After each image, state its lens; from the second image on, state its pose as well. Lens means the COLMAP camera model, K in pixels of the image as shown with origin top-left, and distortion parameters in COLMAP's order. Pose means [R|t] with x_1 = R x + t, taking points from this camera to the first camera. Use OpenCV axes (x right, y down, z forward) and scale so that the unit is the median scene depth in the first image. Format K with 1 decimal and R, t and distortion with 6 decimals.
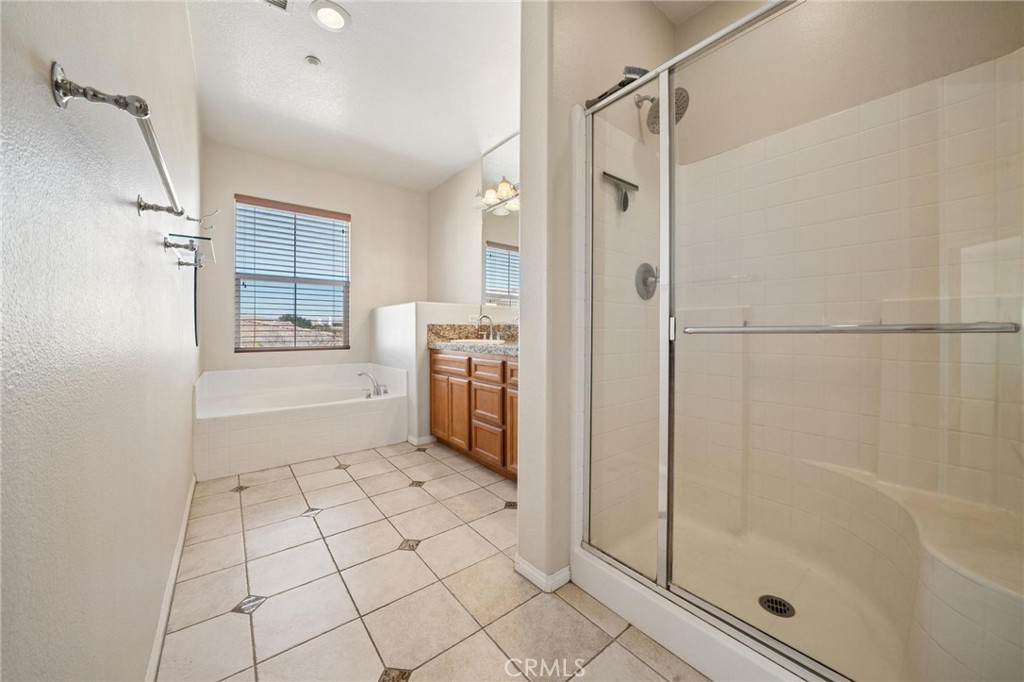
lens RADIAL K [[359.5, 0, 511.9], [0, 359.5, 336.9], [0, 0, 1]] dist [-0.024473, 0.000603]
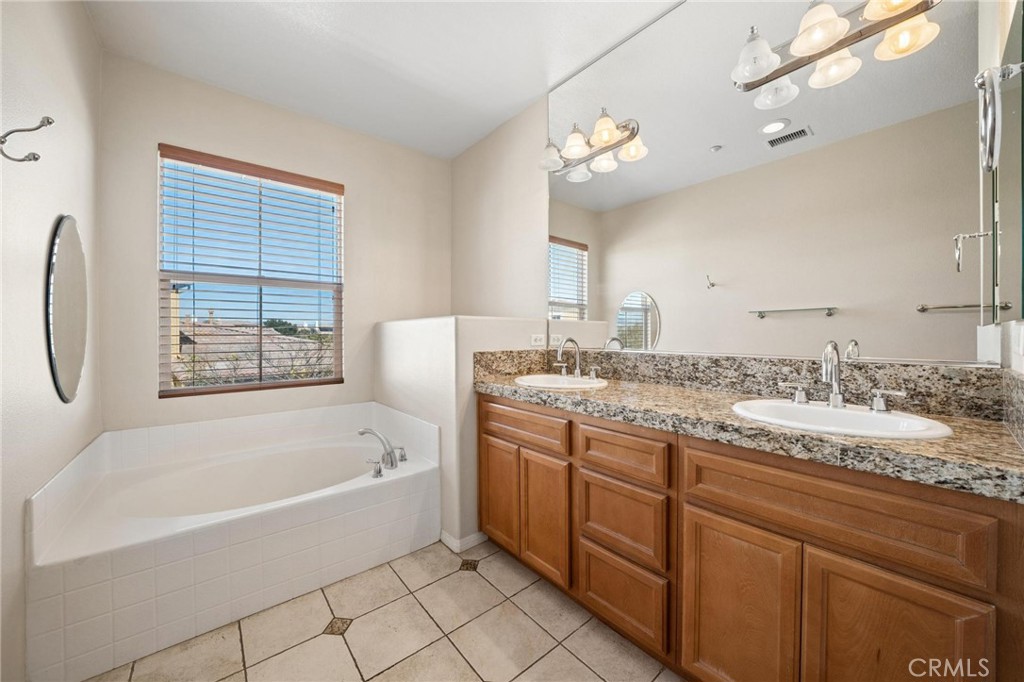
lens RADIAL K [[369.6, 0, 510.9], [0, 369.6, 340.7], [0, 0, 1]] dist [-0.022721, 0.000316]
pose [[0.999869, -0.005553, 0.015197, -0.182315], [0.005564, 0.999984, -0.000704, -0.055025], [-0.015193, 0.000788, 0.999884, 0.371357]]
